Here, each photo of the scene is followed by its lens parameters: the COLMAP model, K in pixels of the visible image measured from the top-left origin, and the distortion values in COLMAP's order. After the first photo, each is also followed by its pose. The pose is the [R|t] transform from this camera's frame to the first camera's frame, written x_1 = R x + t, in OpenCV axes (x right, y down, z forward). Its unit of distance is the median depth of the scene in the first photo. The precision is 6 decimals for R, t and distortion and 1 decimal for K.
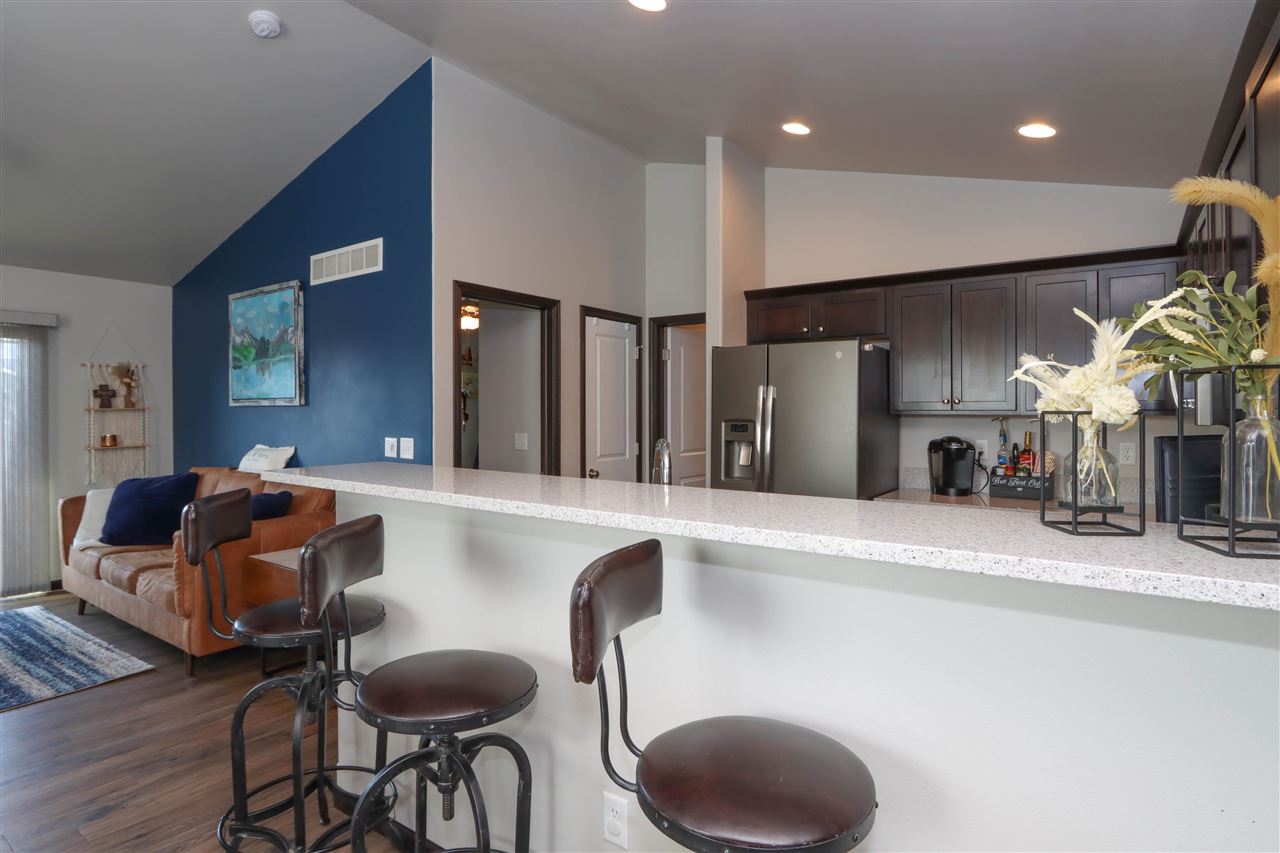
lens RADIAL K [[693.3, 0, 638.6], [0, 693.3, 415.3], [0, 0, 1]] dist [-0.001207, -0.001462]
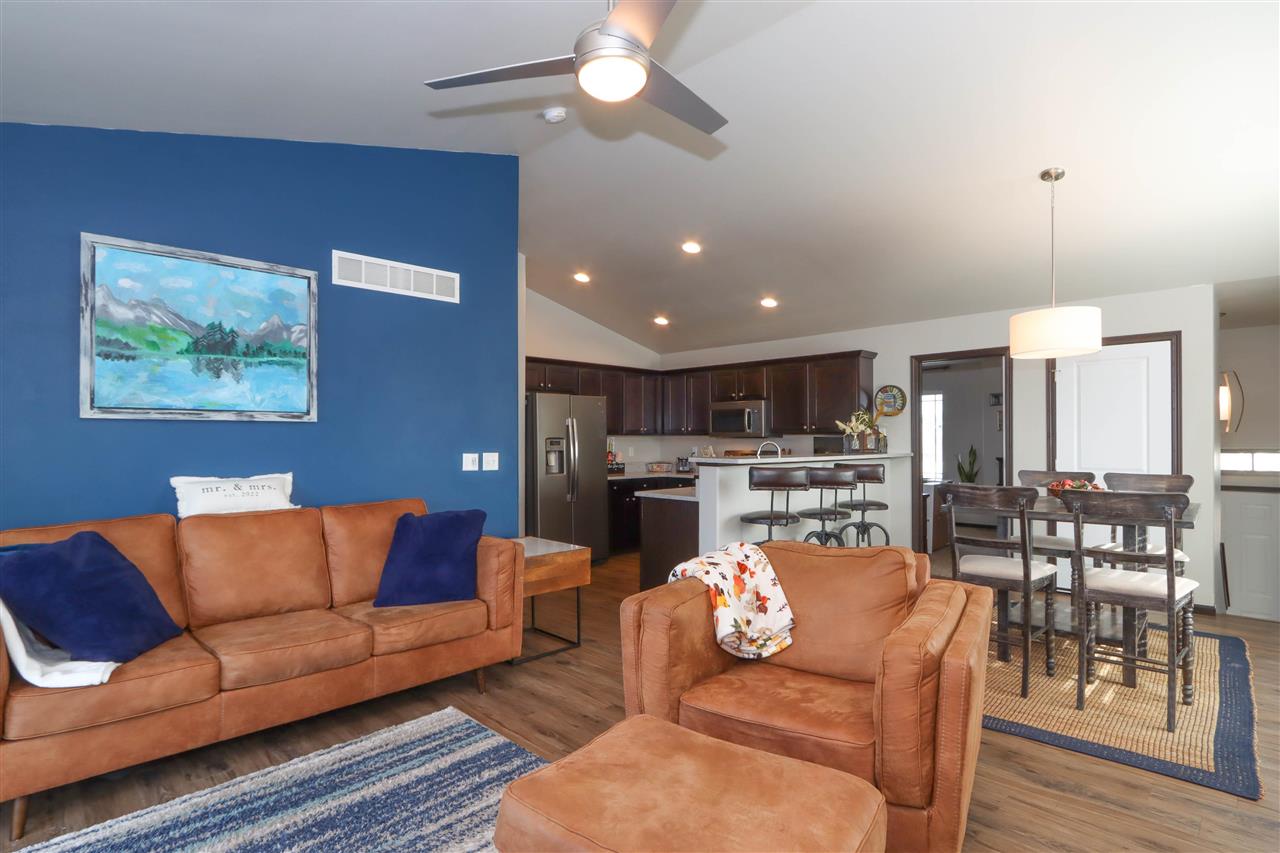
lens RADIAL K [[657.1, 0, 639.3], [0, 657.1, 433.9], [0, 0, 1]] dist [-0.002919, -0.000148]
pose [[0.140598, 0.006809, 0.990043, -1.369761], [0.006765, 0.999946, -0.007837, 0.010549], [-0.990044, 0.007800, 0.140545, 0.565354]]
